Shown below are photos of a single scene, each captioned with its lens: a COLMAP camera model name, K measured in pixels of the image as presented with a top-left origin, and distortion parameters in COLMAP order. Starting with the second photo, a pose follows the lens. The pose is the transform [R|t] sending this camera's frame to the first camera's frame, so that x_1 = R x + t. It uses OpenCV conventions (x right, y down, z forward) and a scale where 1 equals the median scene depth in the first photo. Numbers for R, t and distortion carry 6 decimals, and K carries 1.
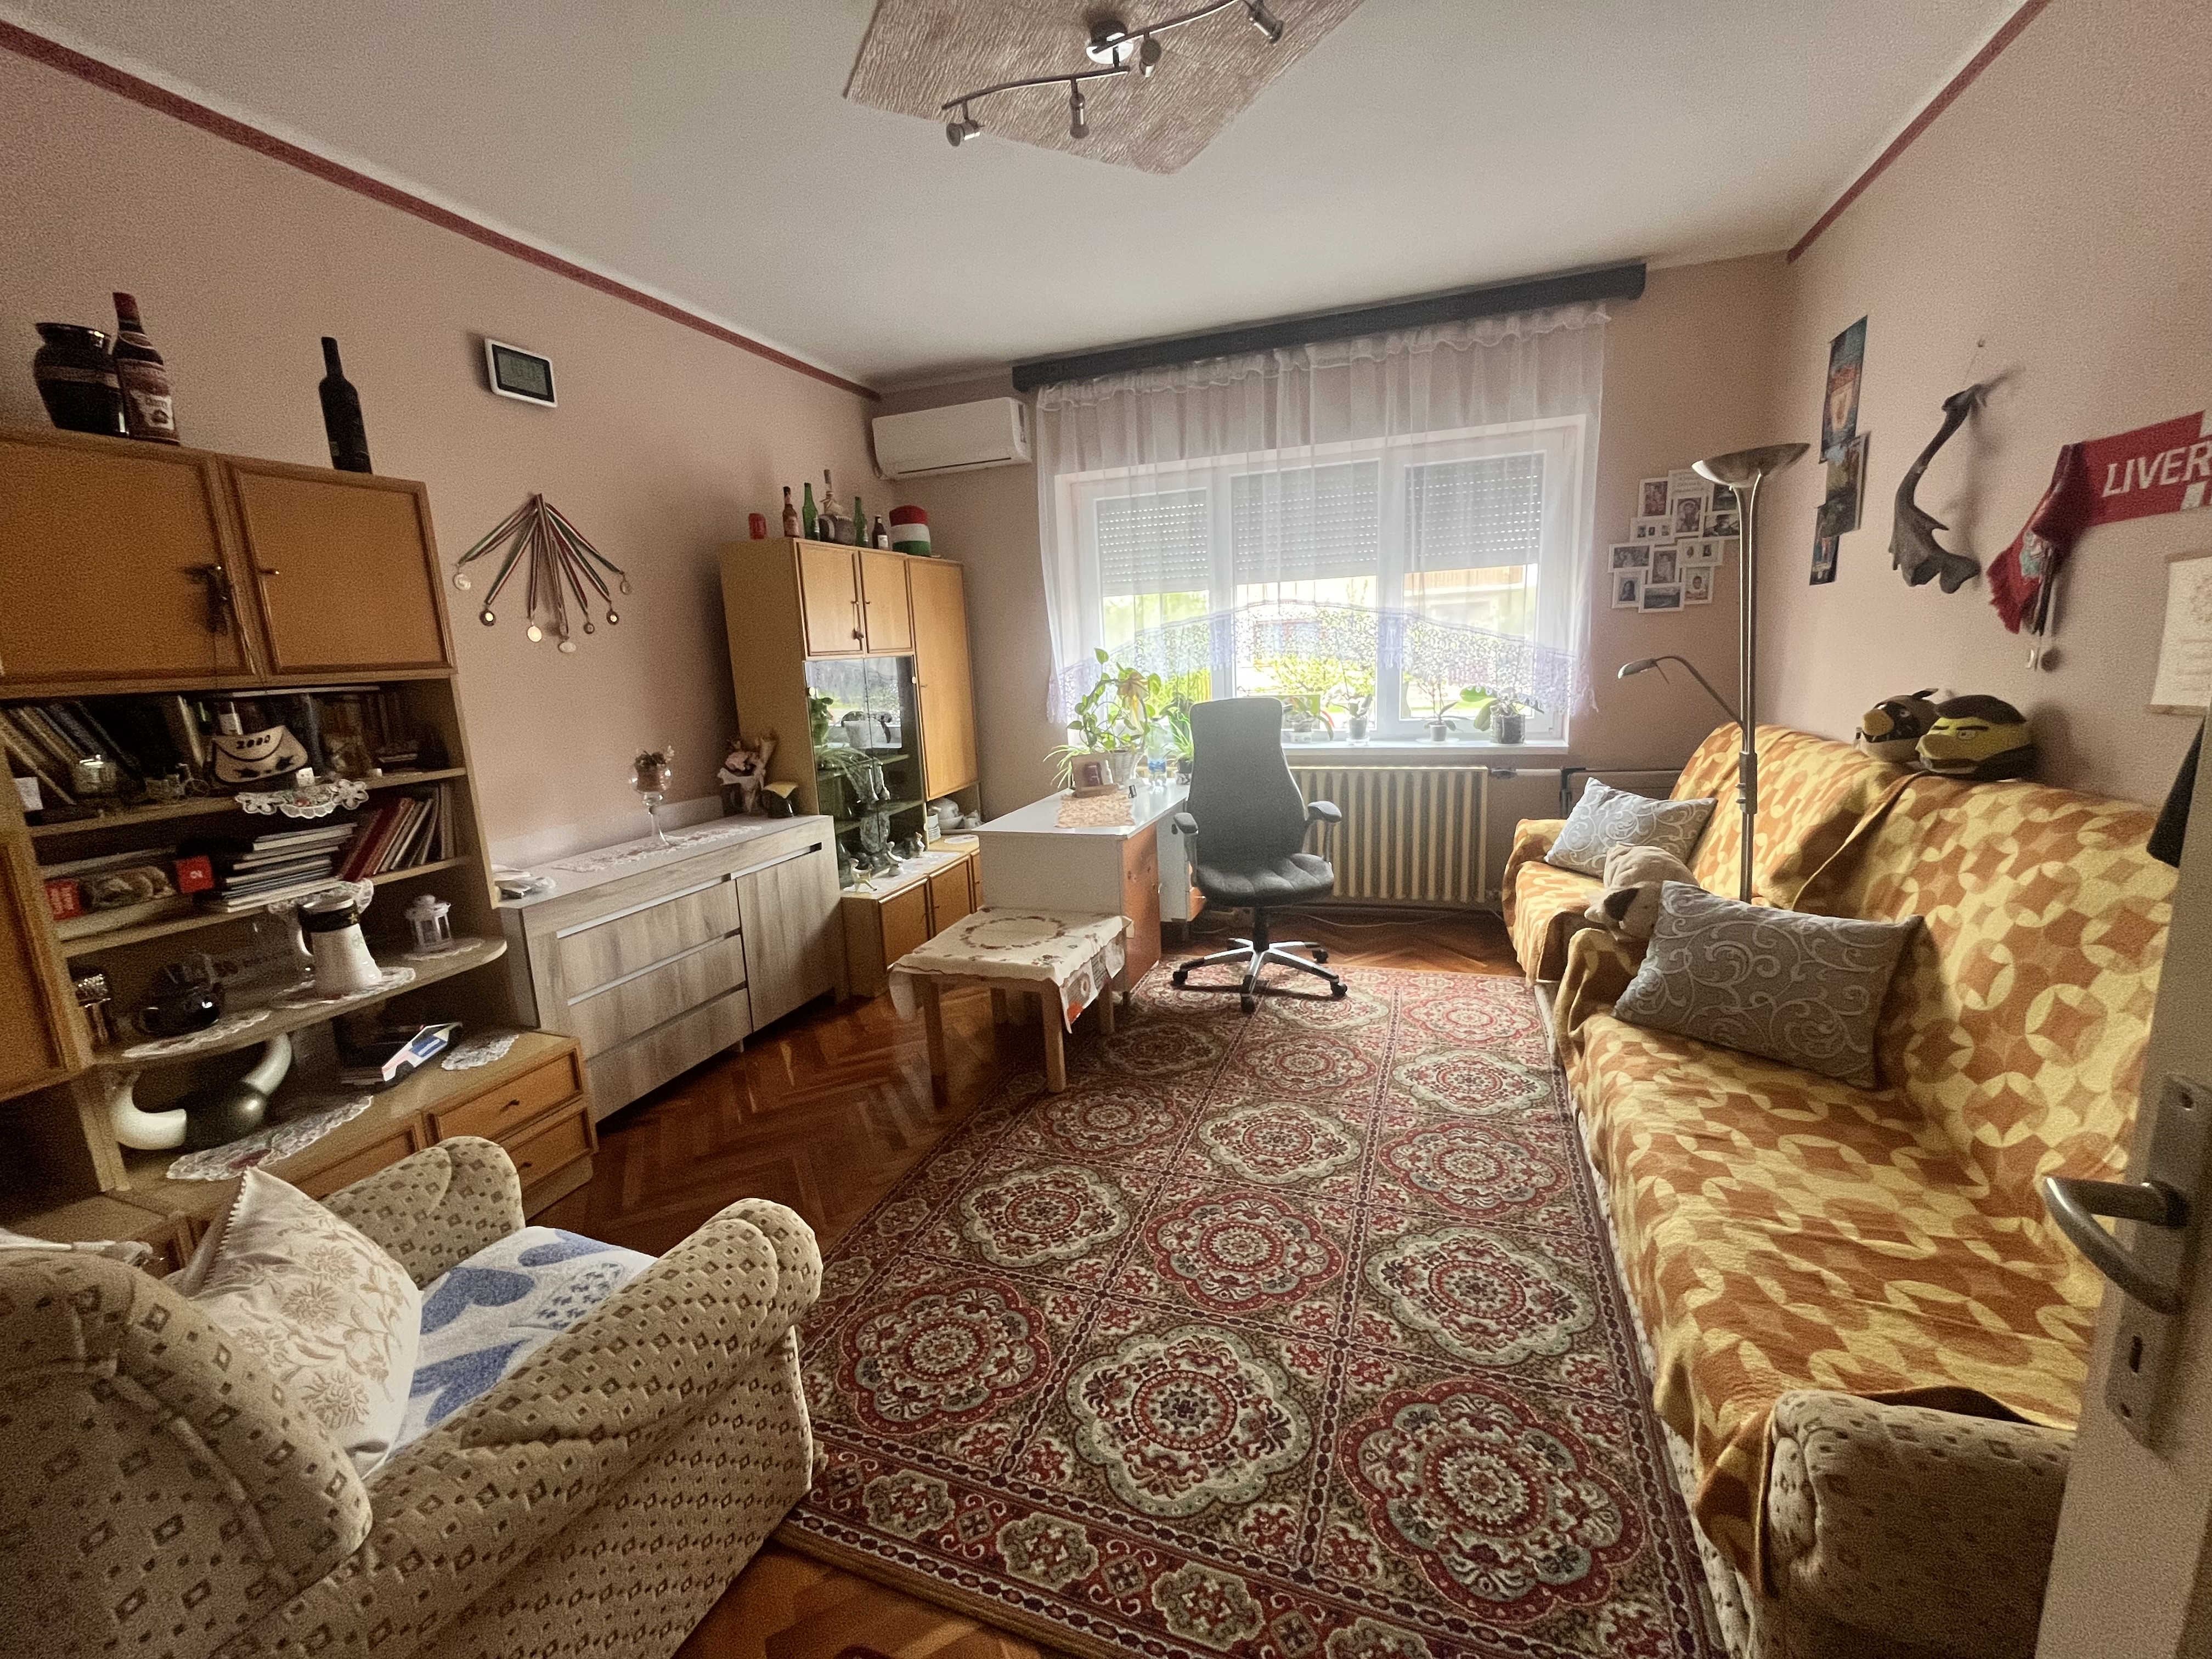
lens RADIAL K [[896.0, 0, 1099.6], [0, 896.0, 825.6], [0, 0, 1]] dist [-0.003094, -0.000430]
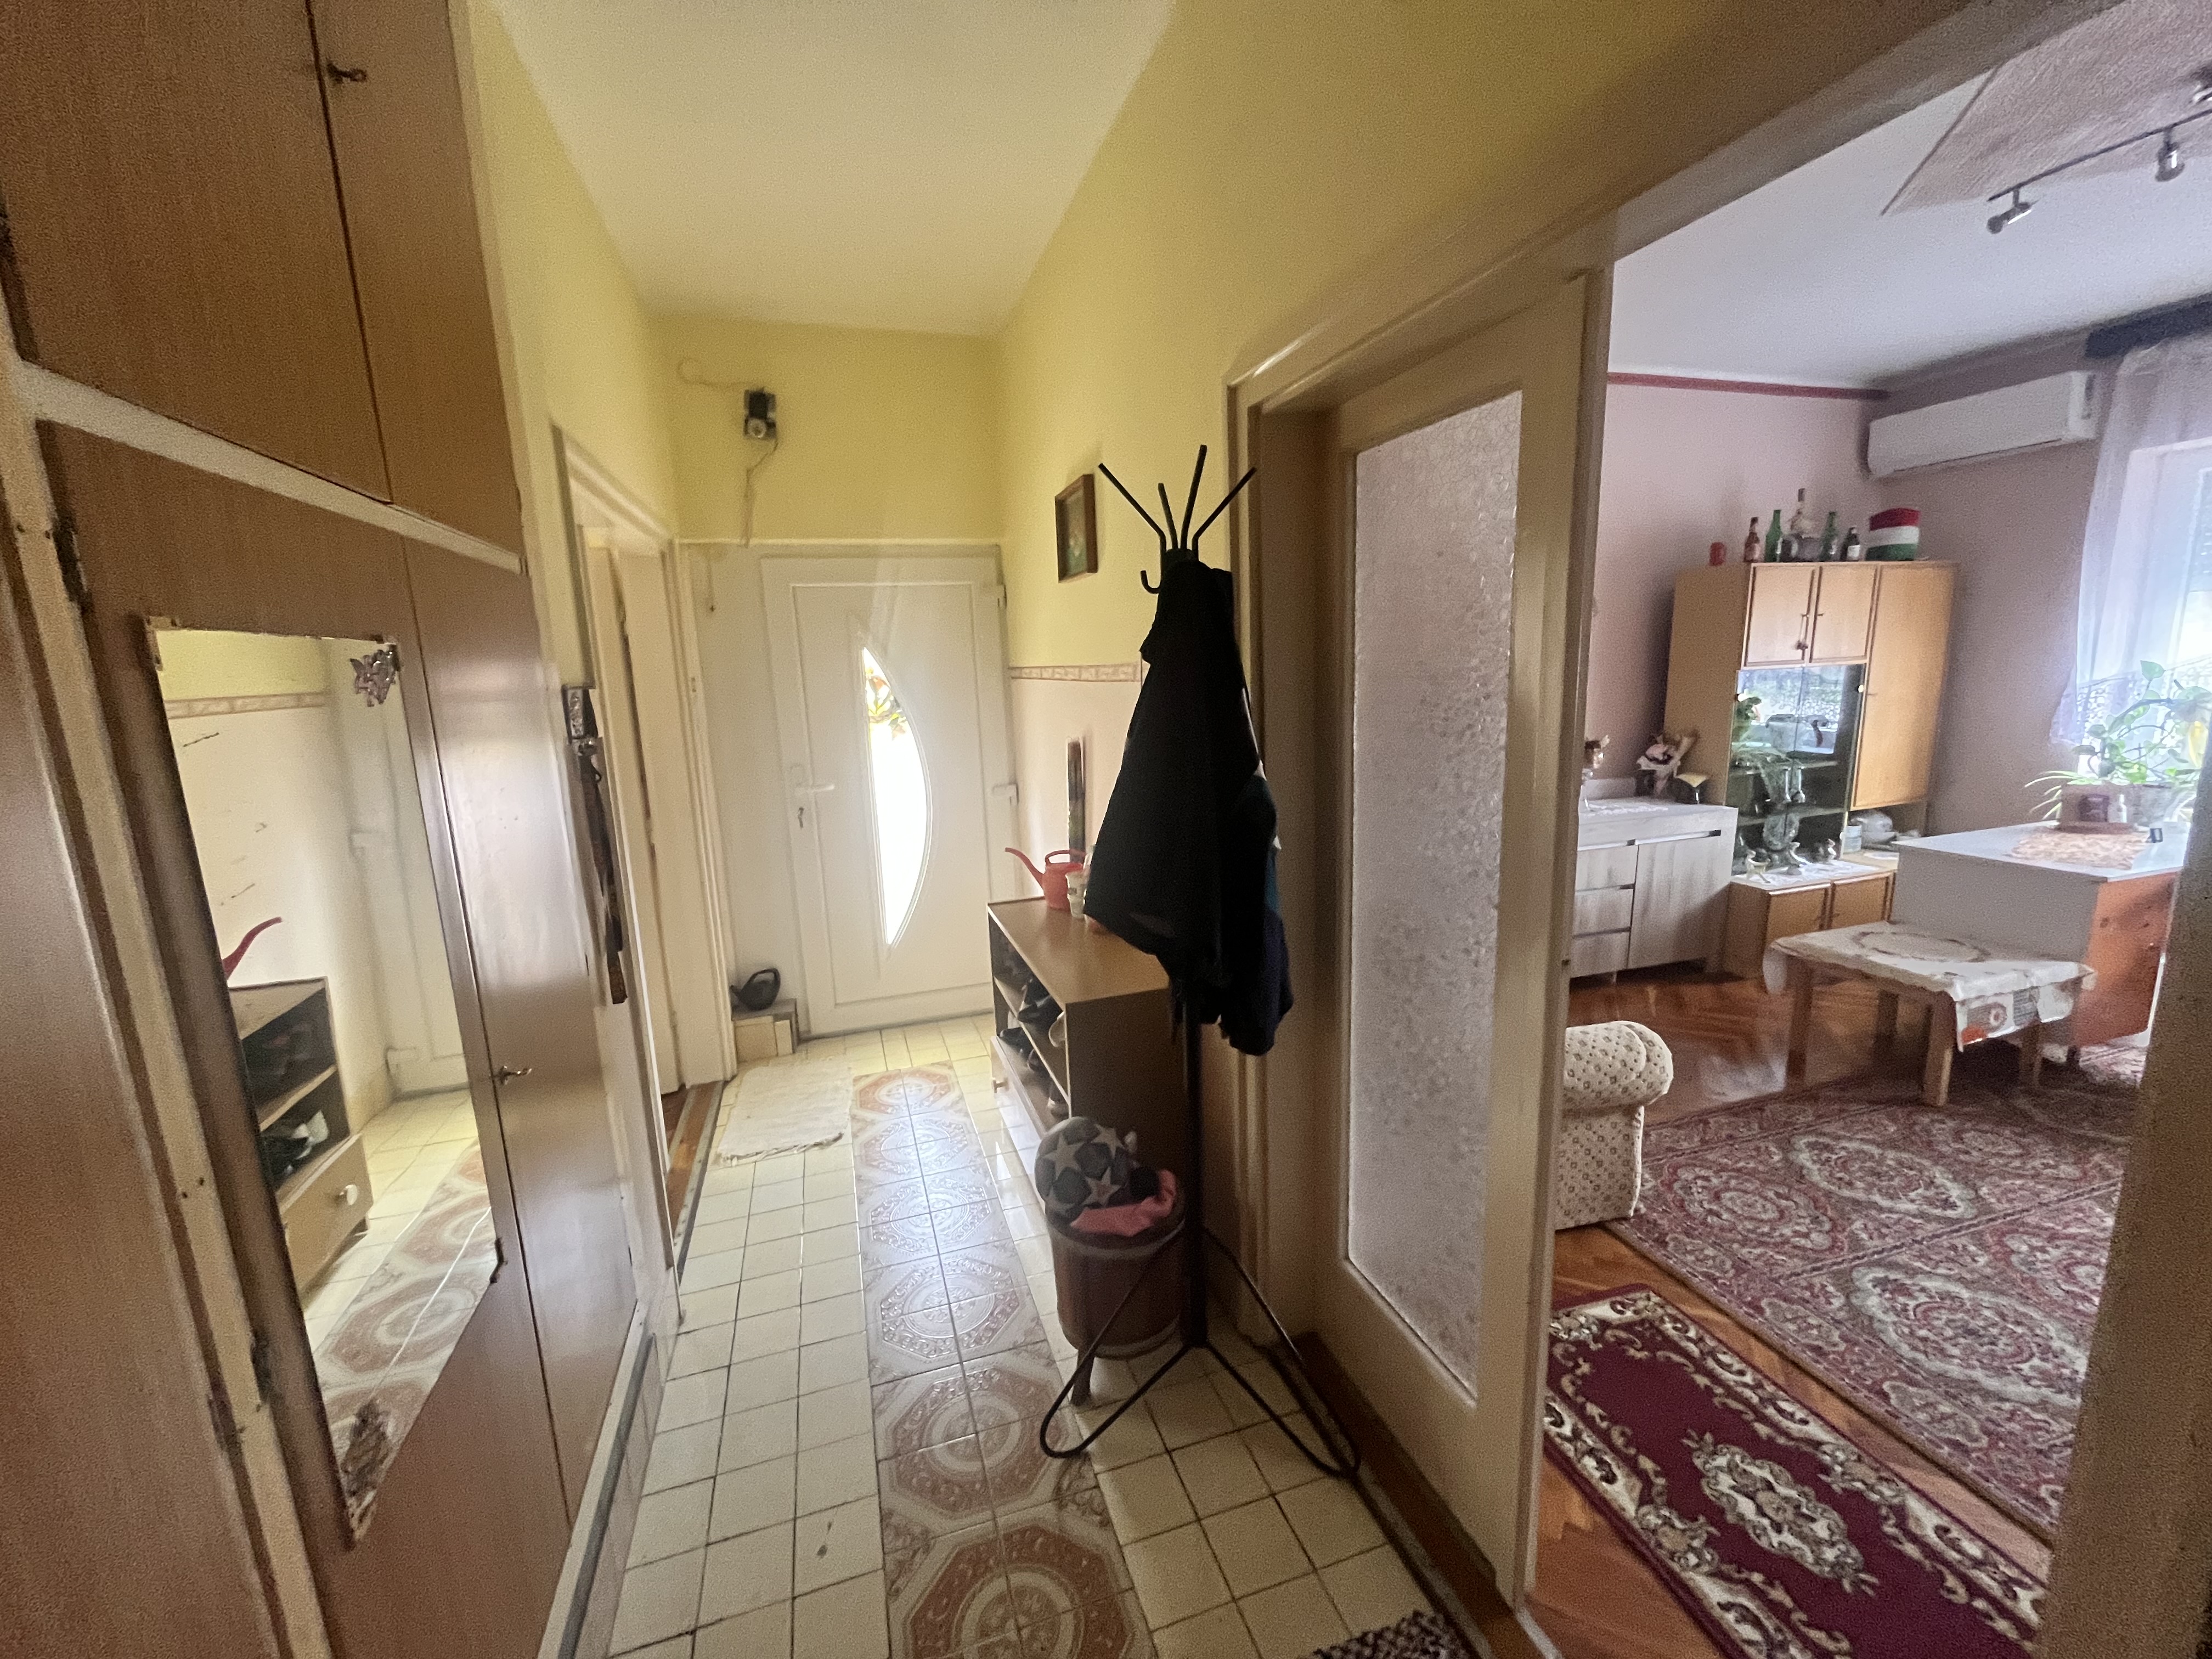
lens RADIAL K [[896.0, 0, 1097.8], [0, 896.0, 832.0], [0, 0, 1]] dist [-0.003094, -0.000430]
pose [[0.604988, 0.172474, -0.777330, 0.092421], [-0.146748, 0.983686, 0.104047, 0.018719], [0.782595, 0.051125, 0.620429, -0.320235]]
